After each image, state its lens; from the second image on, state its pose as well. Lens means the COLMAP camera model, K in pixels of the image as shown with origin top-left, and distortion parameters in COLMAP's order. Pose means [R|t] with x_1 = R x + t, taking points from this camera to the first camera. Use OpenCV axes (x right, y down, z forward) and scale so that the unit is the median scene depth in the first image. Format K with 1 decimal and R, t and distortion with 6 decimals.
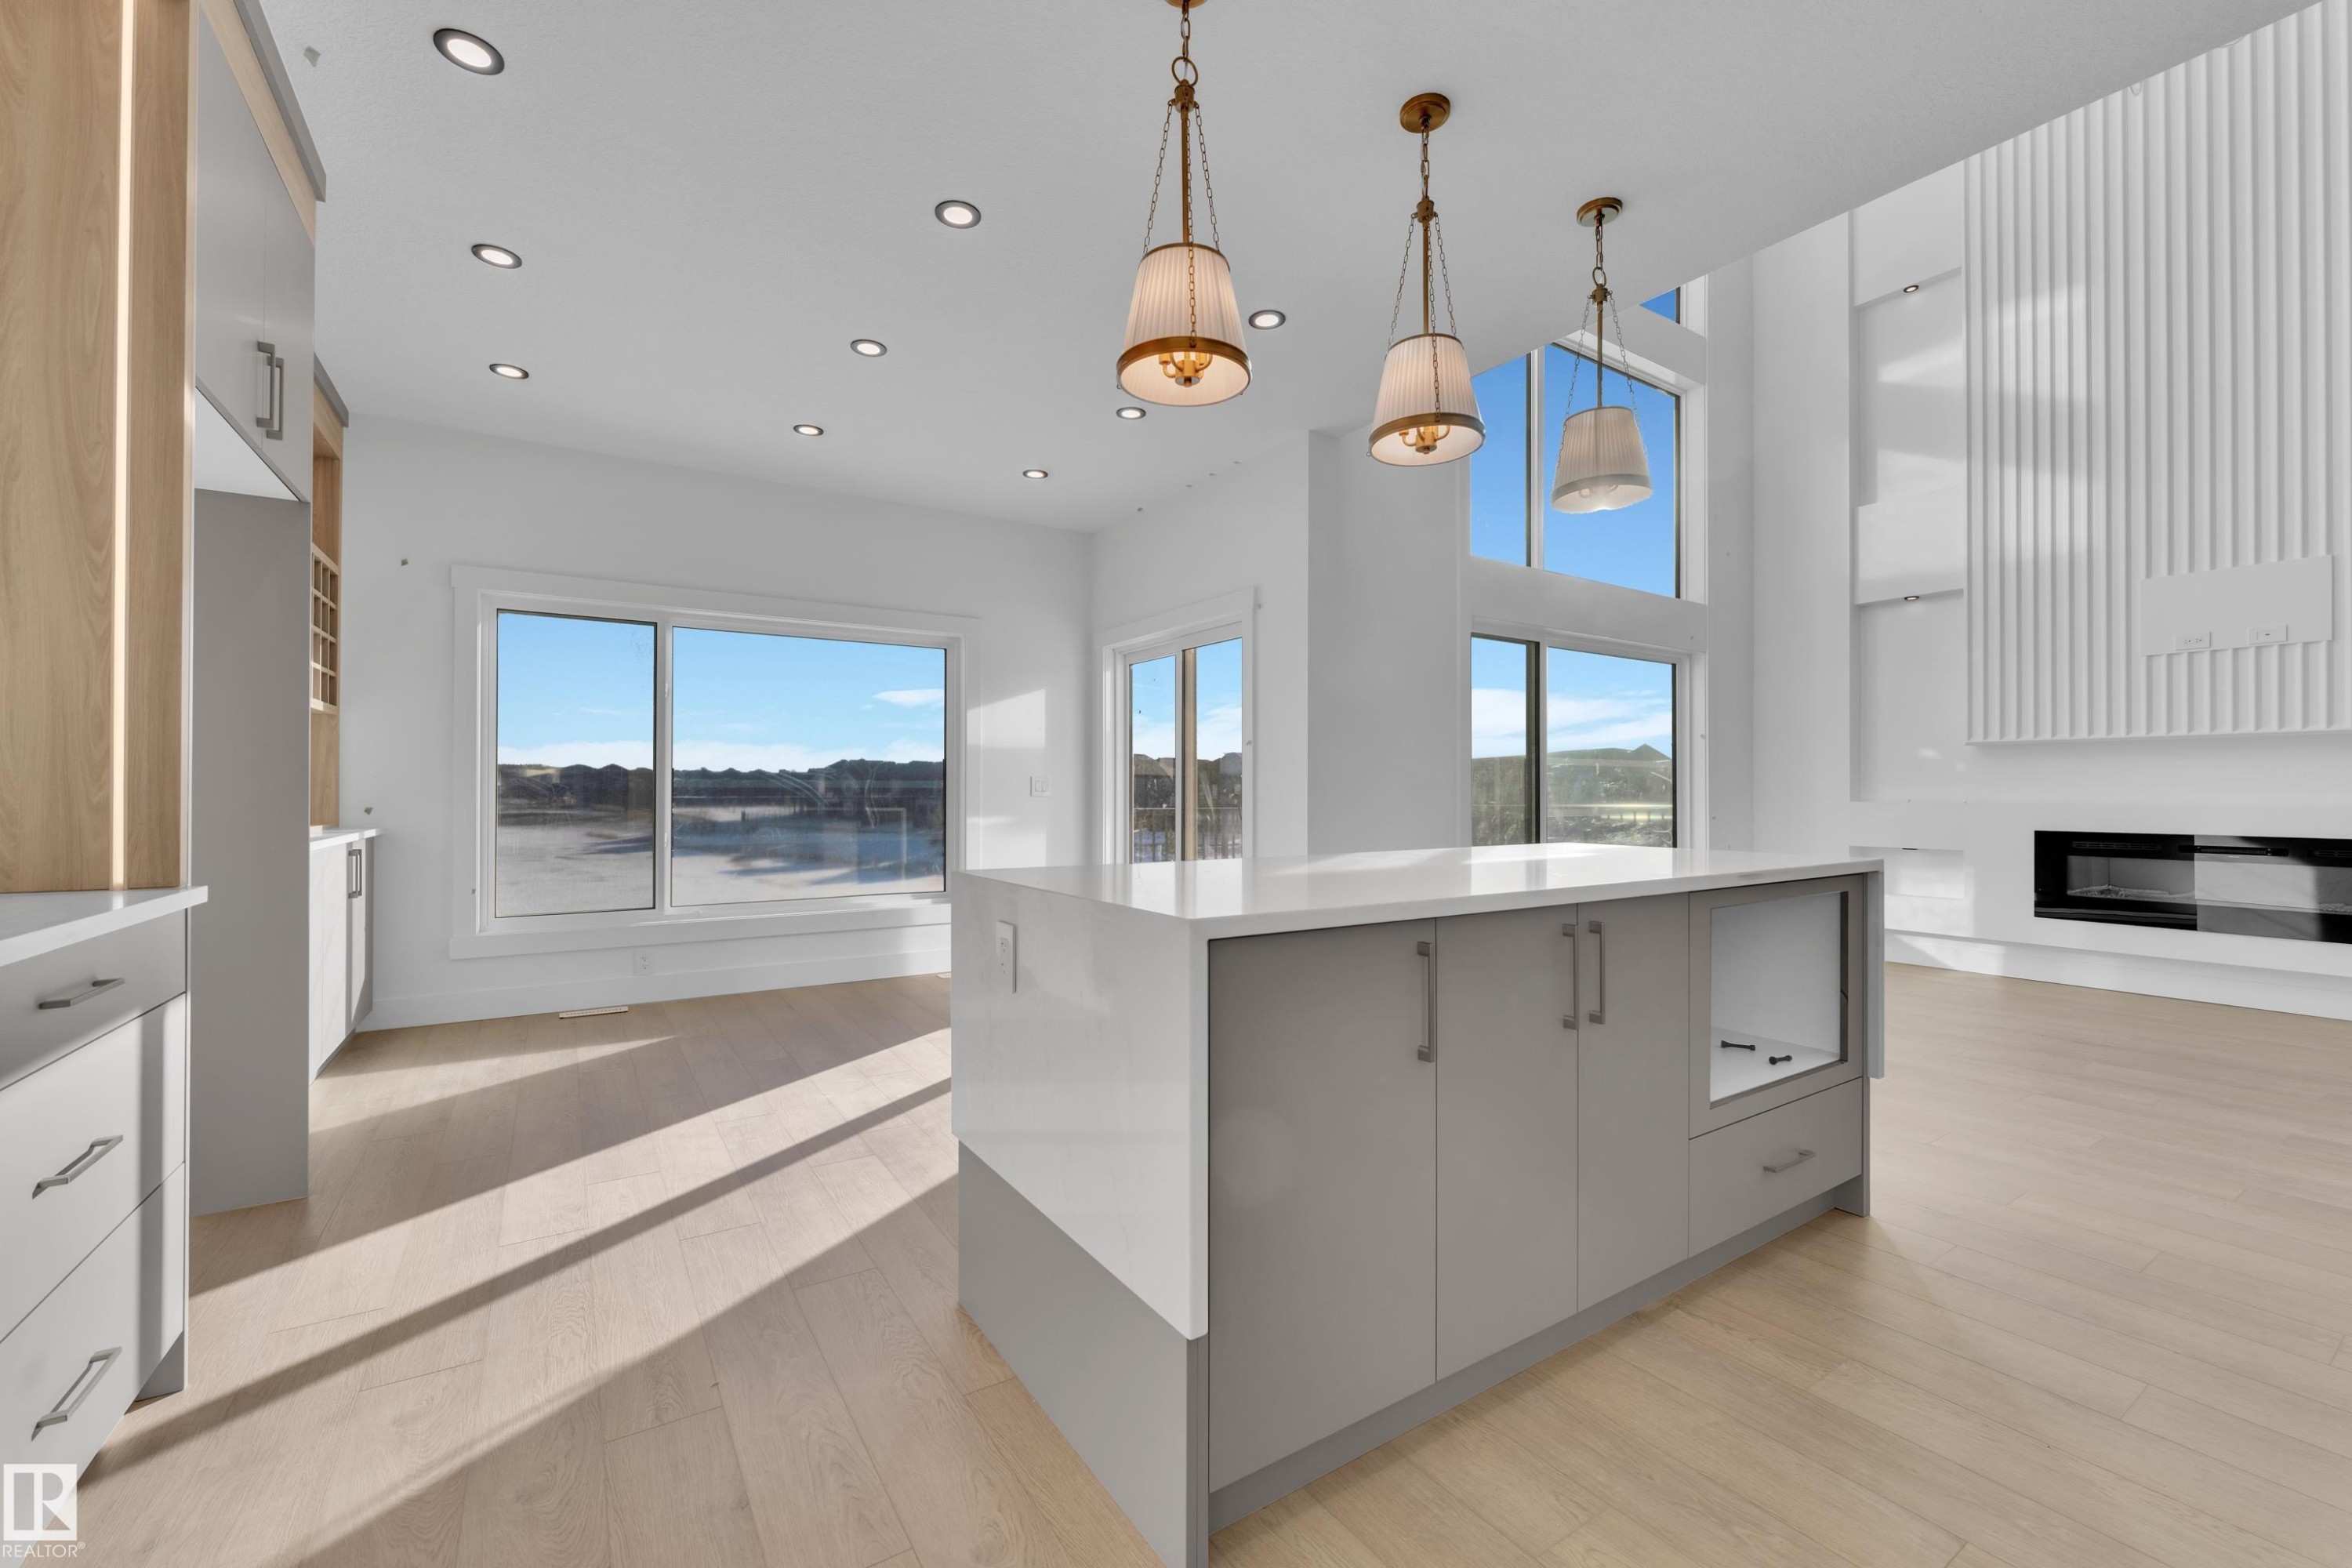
lens RADIAL K [[946.0, 0, 1163.3], [0, 946.0, 789.4], [0, 0, 1]] dist [0.000841, -0.000705]
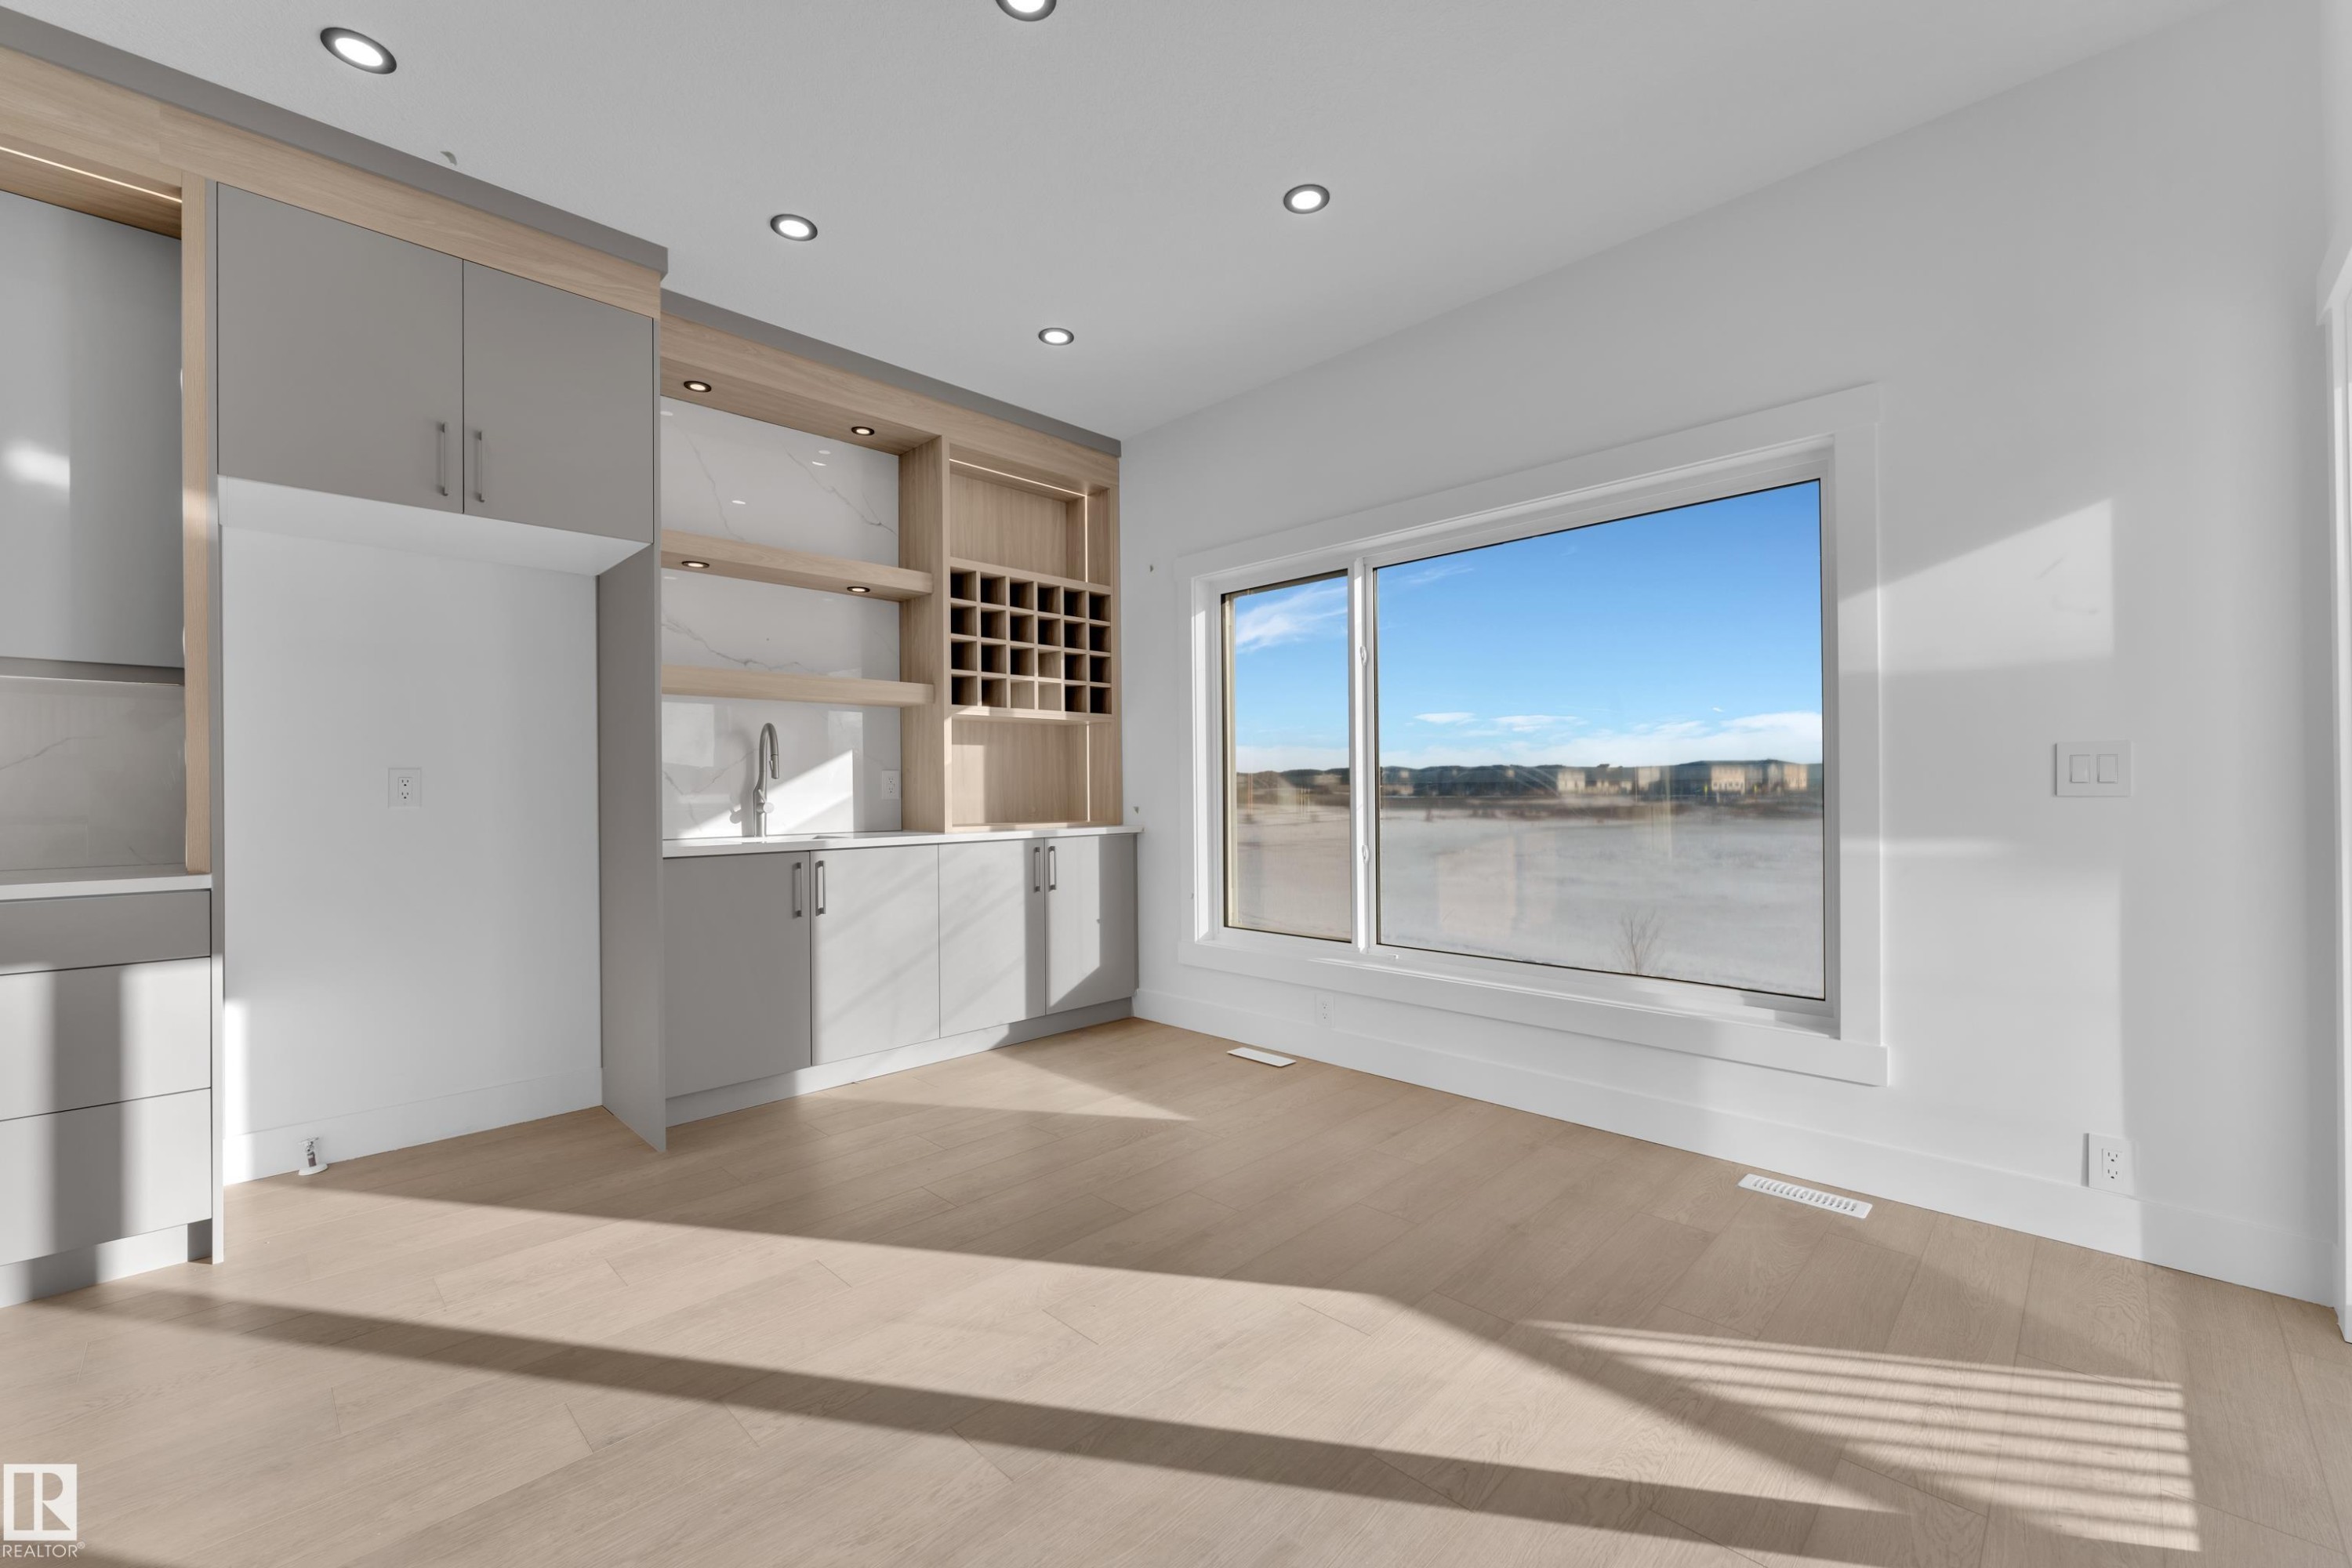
lens RADIAL K [[946.0, 0, 1178.2], [0, 946.0, 775.3], [0, 0, 1]] dist [0.000841, -0.000705]
pose [[0.210877, -0.017717, -0.977352, 0.323150], [0.016228, 0.999761, -0.014622, 0.001911], [0.977378, -0.012777, 0.211114, 1.259632]]
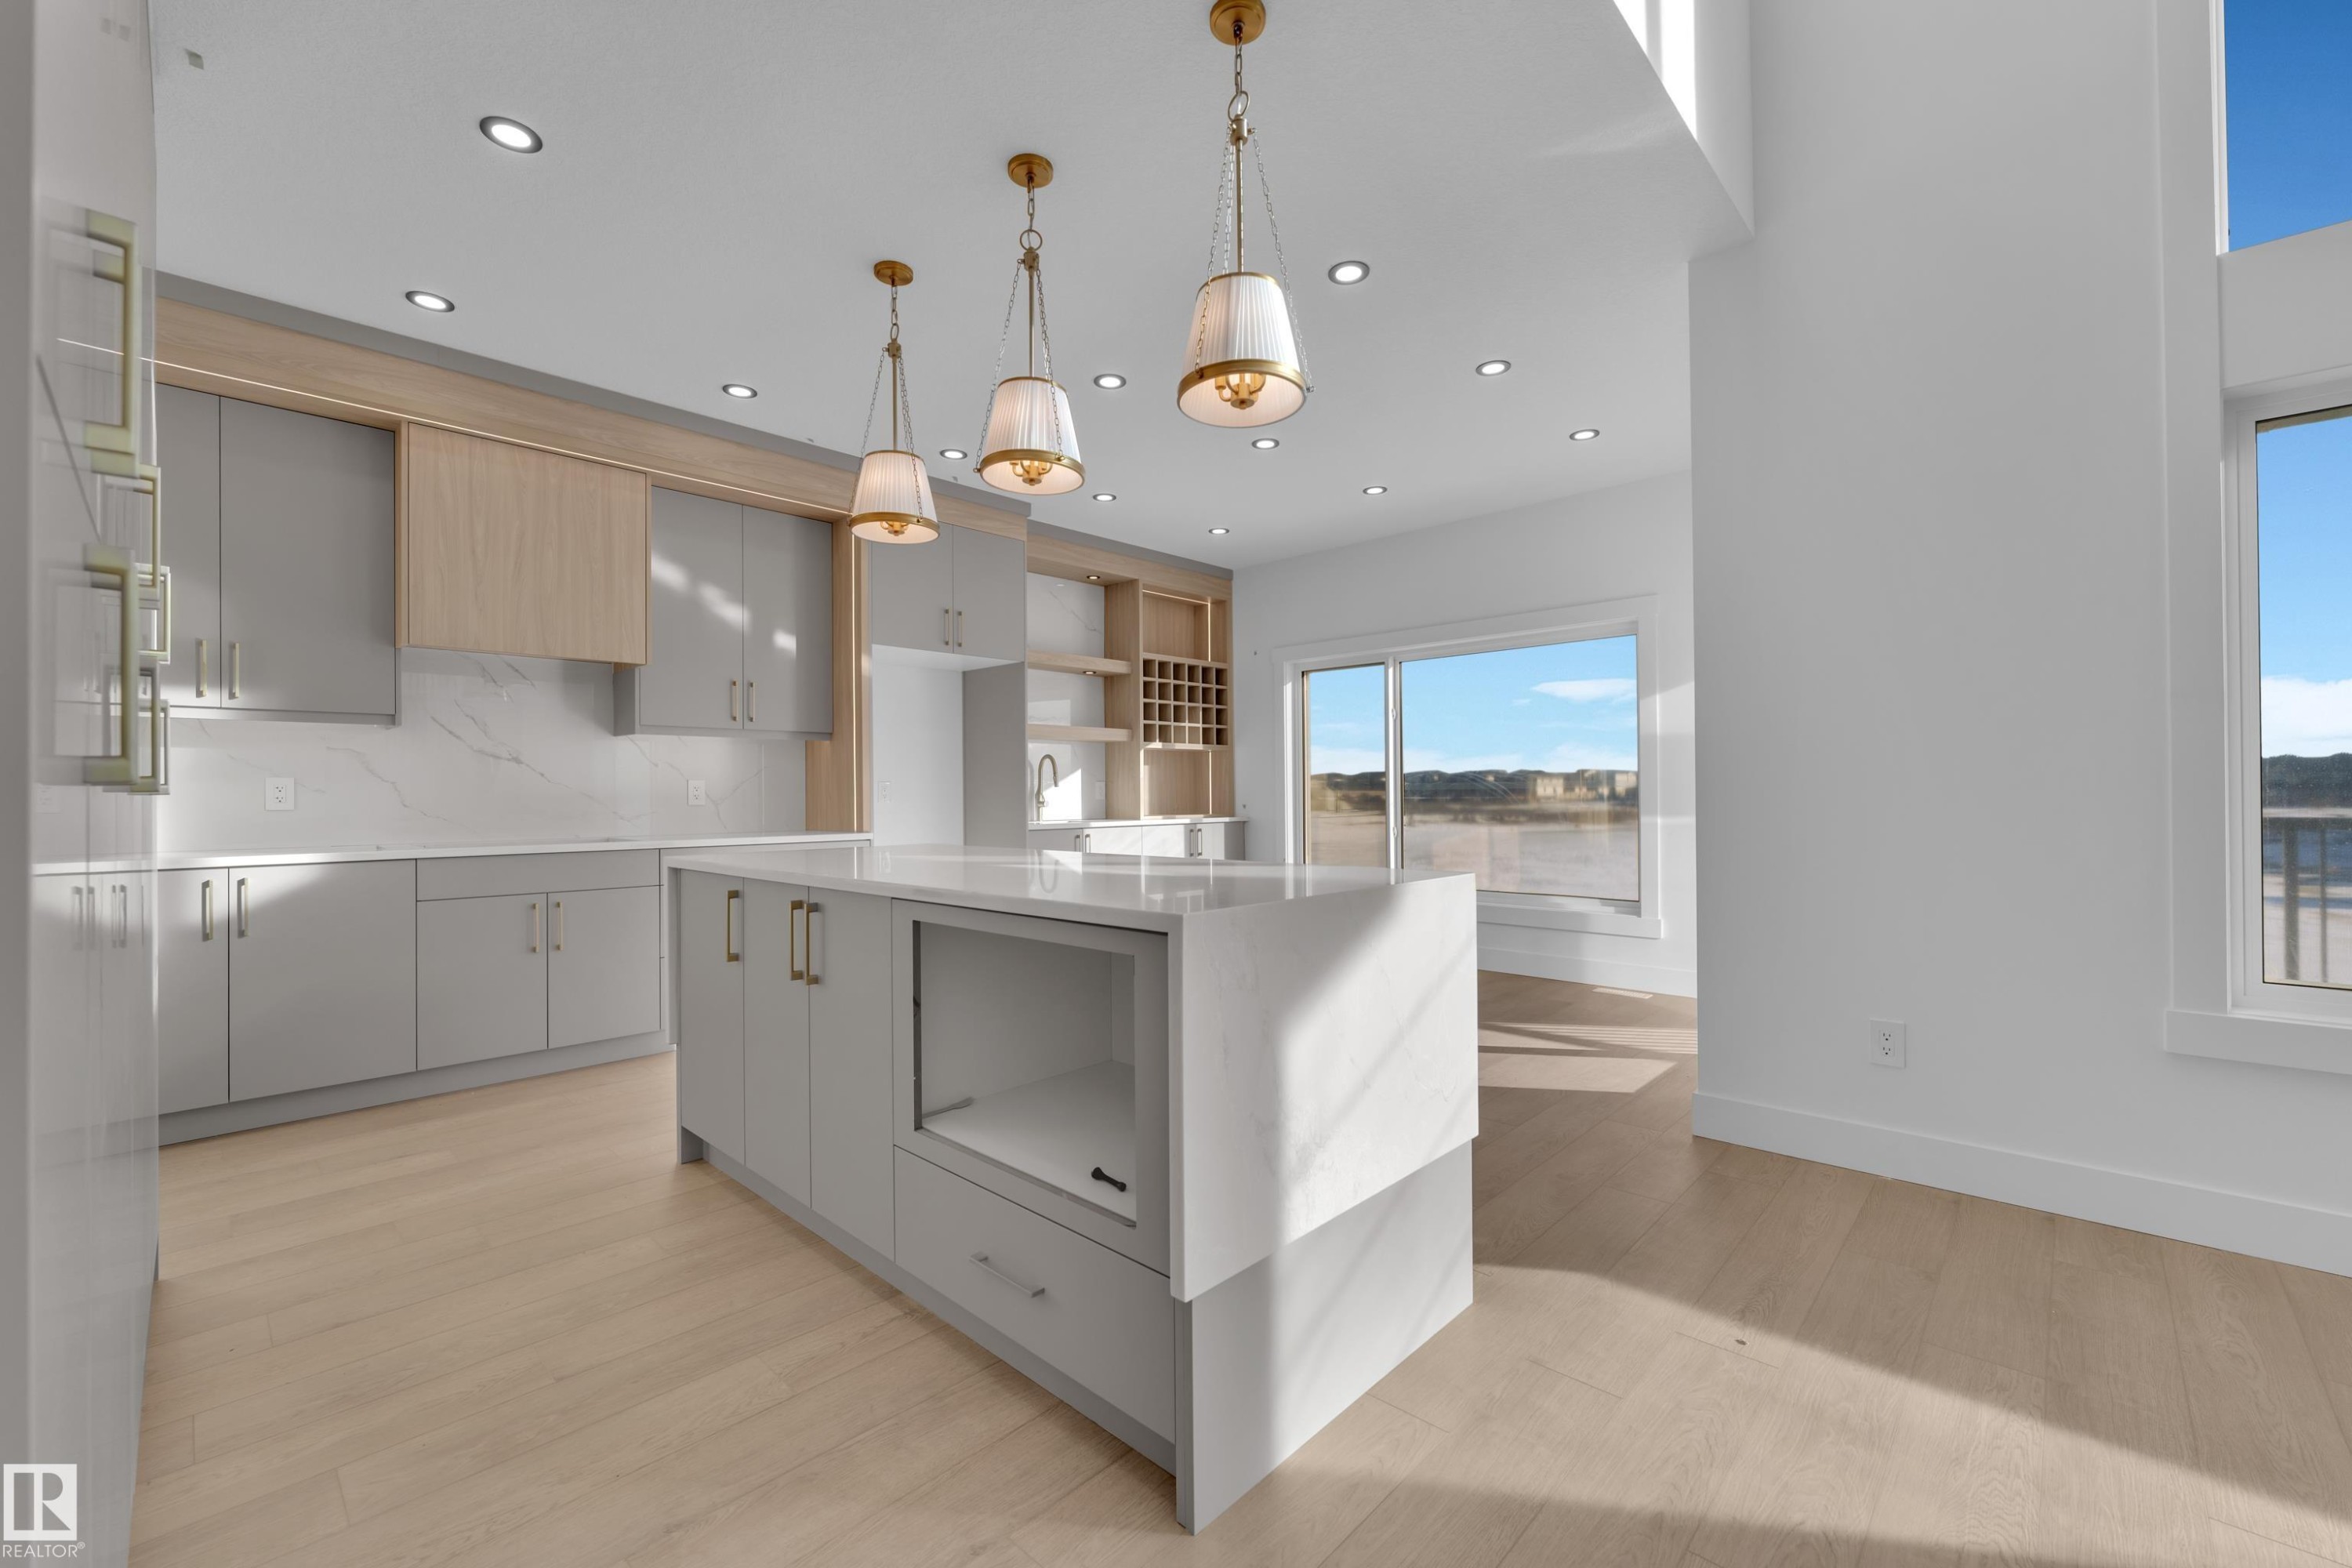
lens RADIAL K [[946.0, 0, 1184.1], [0, 946.0, 788.1], [0, 0, 1]] dist [0.000841, -0.000705]
pose [[0.234660, -0.011089, -0.972014, 1.163590], [0.017891, 0.999815, -0.007087, 0.002719], [0.971913, -0.015727, 0.234815, 0.774301]]
